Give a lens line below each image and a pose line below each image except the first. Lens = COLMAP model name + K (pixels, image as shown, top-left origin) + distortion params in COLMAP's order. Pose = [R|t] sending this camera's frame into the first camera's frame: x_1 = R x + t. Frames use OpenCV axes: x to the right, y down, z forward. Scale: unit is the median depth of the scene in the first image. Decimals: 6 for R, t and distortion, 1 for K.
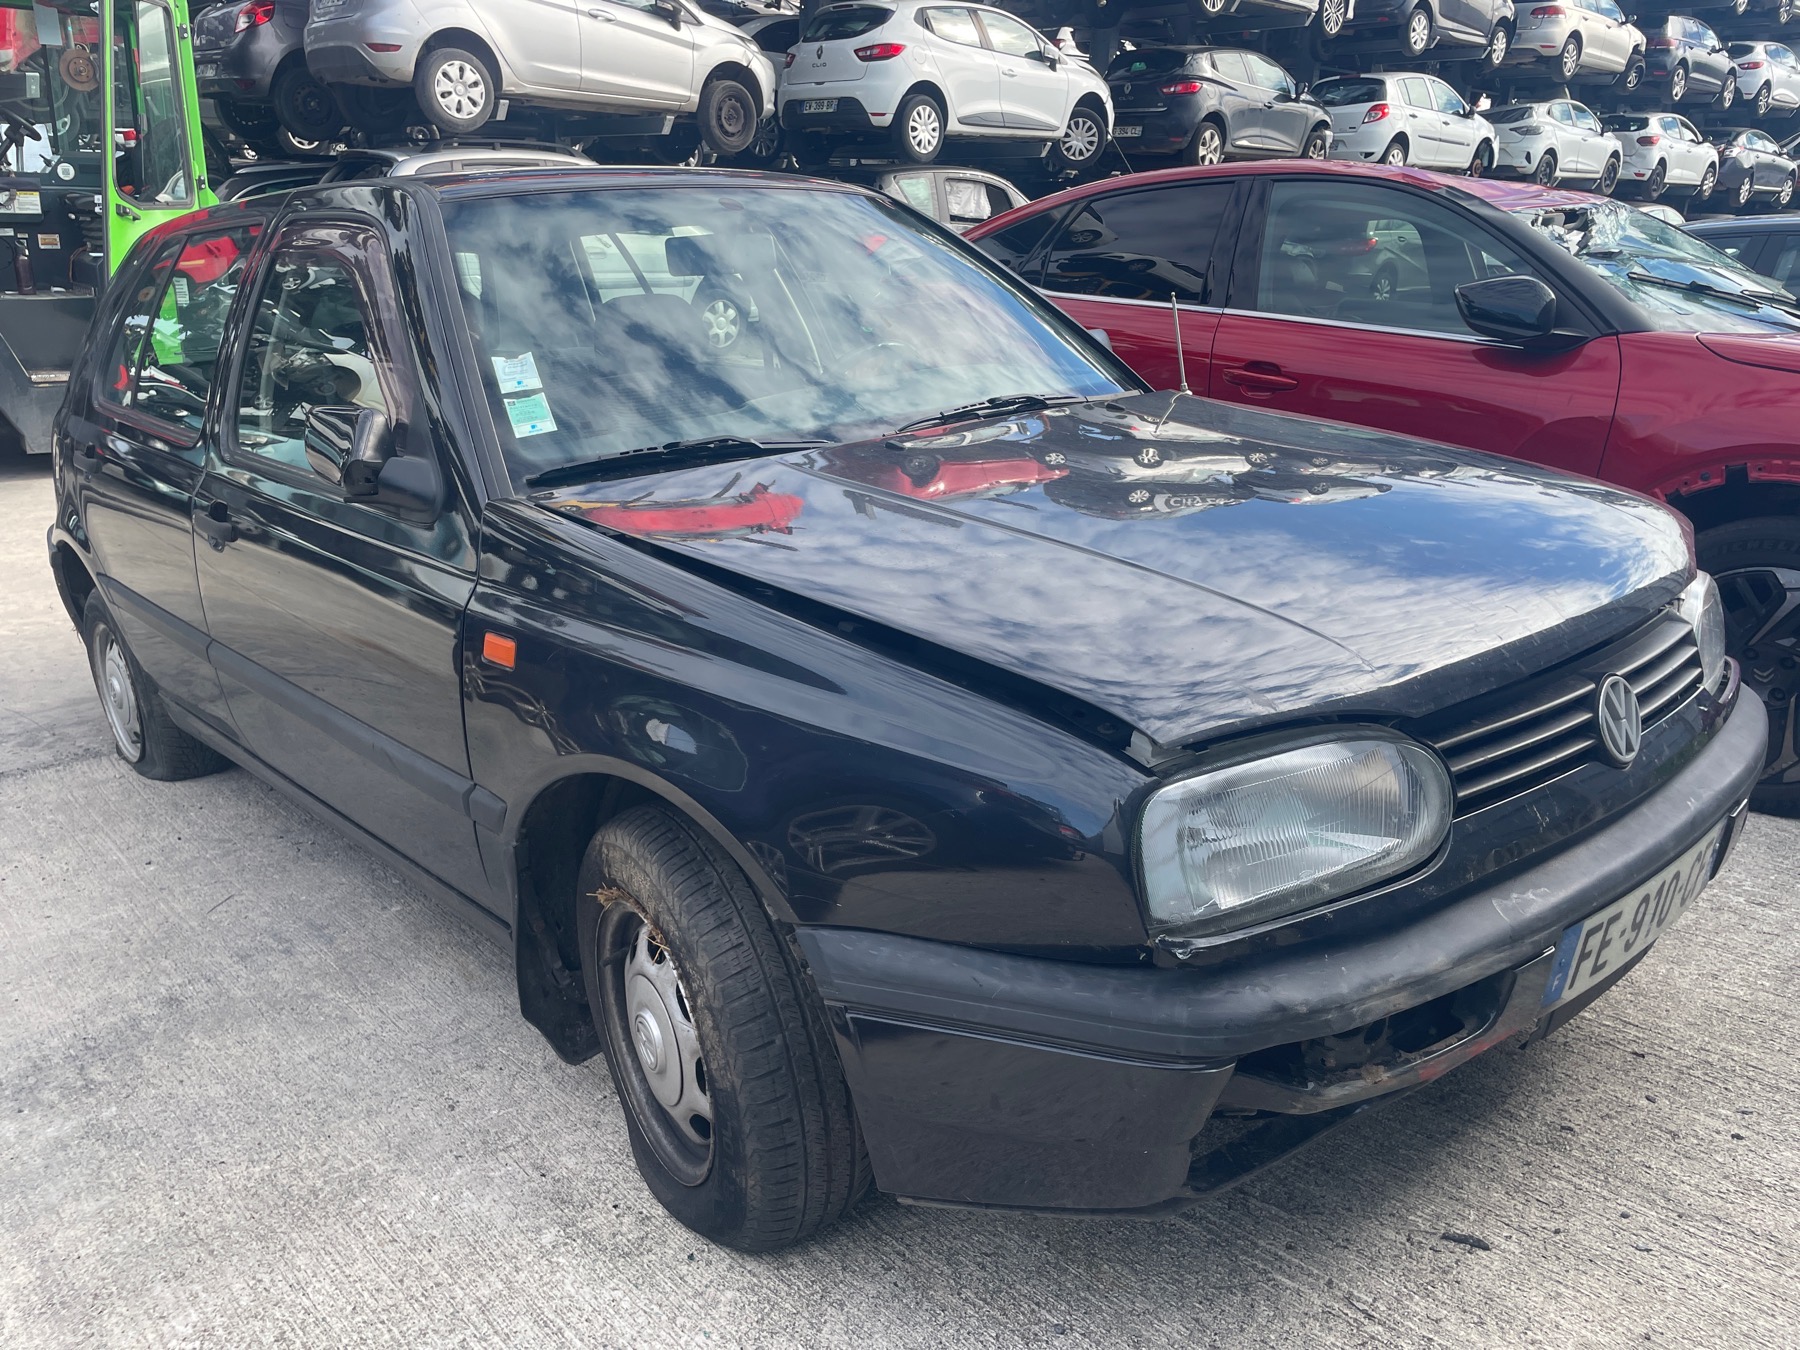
lens RADIAL K [[1396.0, 0, 898.5], [0, 1396.0, 688.5], [0, 0, 1]] dist [0.096283, -0.131249]
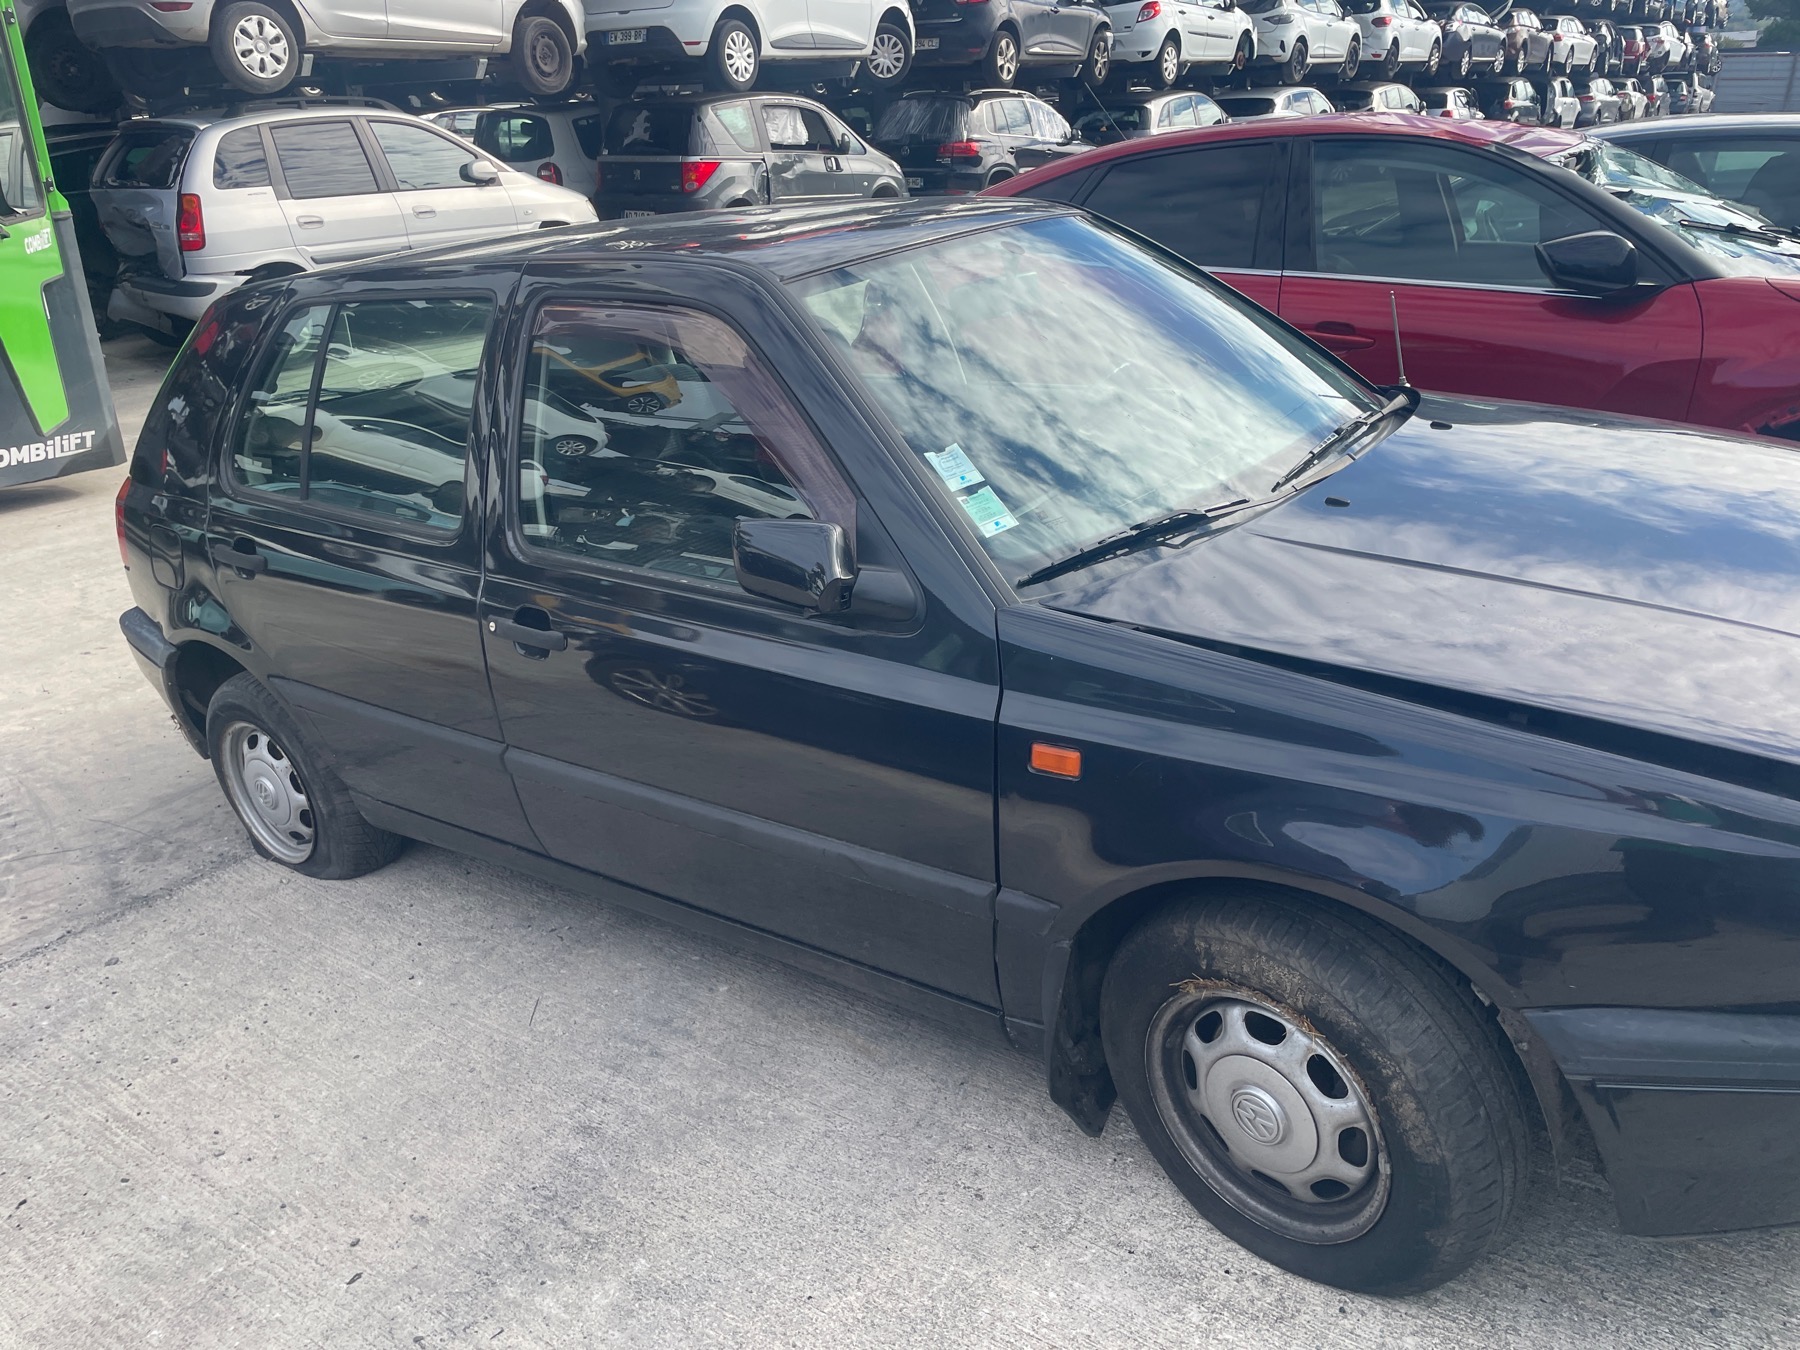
lens RADIAL K [[1396.0, 0, 898.5], [0, 1396.0, 688.5], [0, 0, 1]] dist [0.096283, -0.131249]
pose [[0.978650, -0.125142, 0.163042, -0.424865], [0.114430, 0.990705, 0.073550, -0.127187], [-0.170731, -0.053323, 0.983874, 0.025733]]
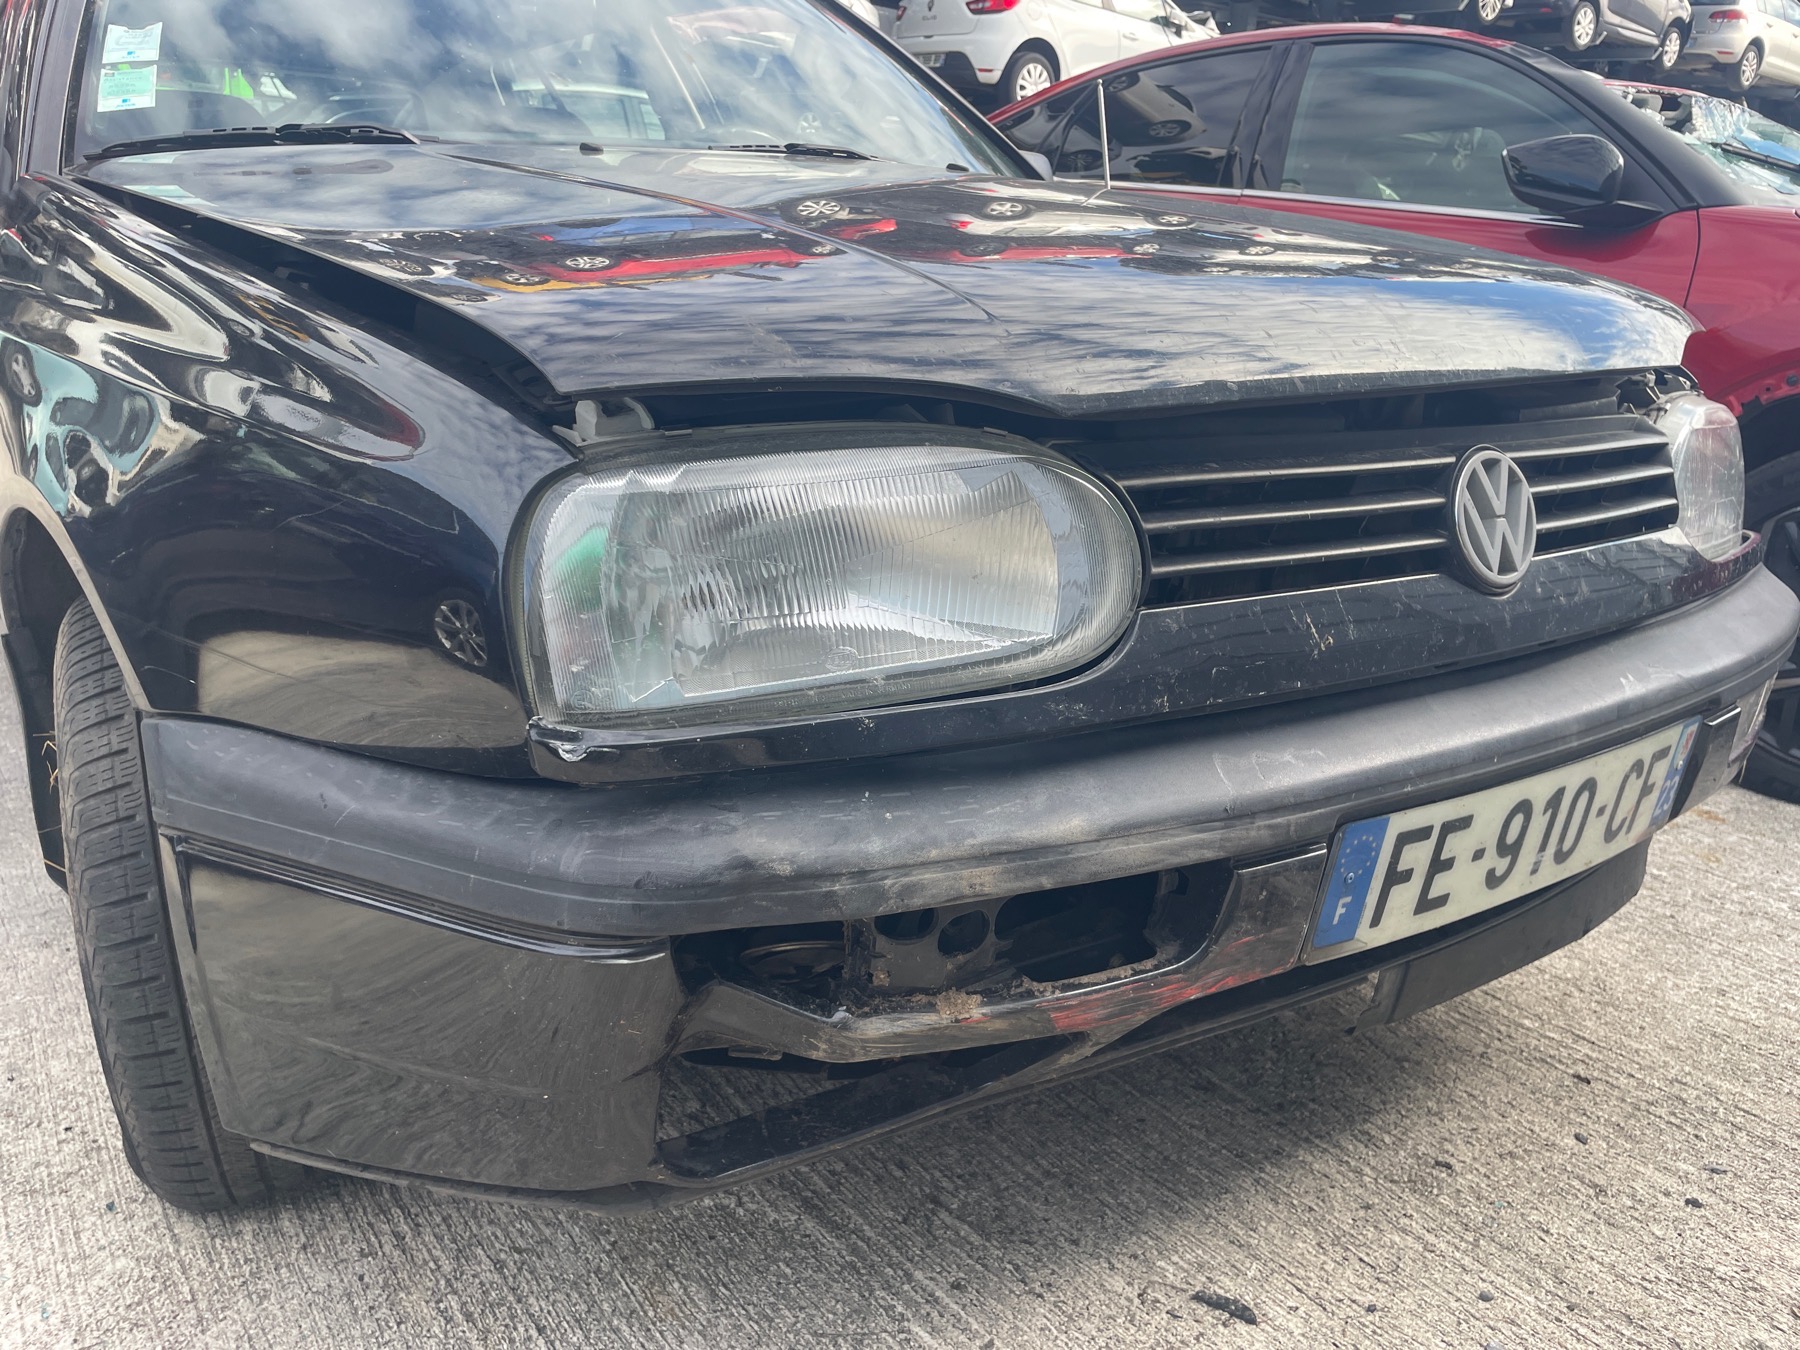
lens RADIAL K [[1393.3, 0, 904.8], [0, 1393.3, 680.6], [0, 0, 1]] dist [0.085694, -0.120239]
pose [[0.993416, 0.078228, -0.083700, 0.206852], [-0.079116, 0.996838, -0.007342, 0.082253], [0.082861, 0.013916, 0.996464, 0.235350]]
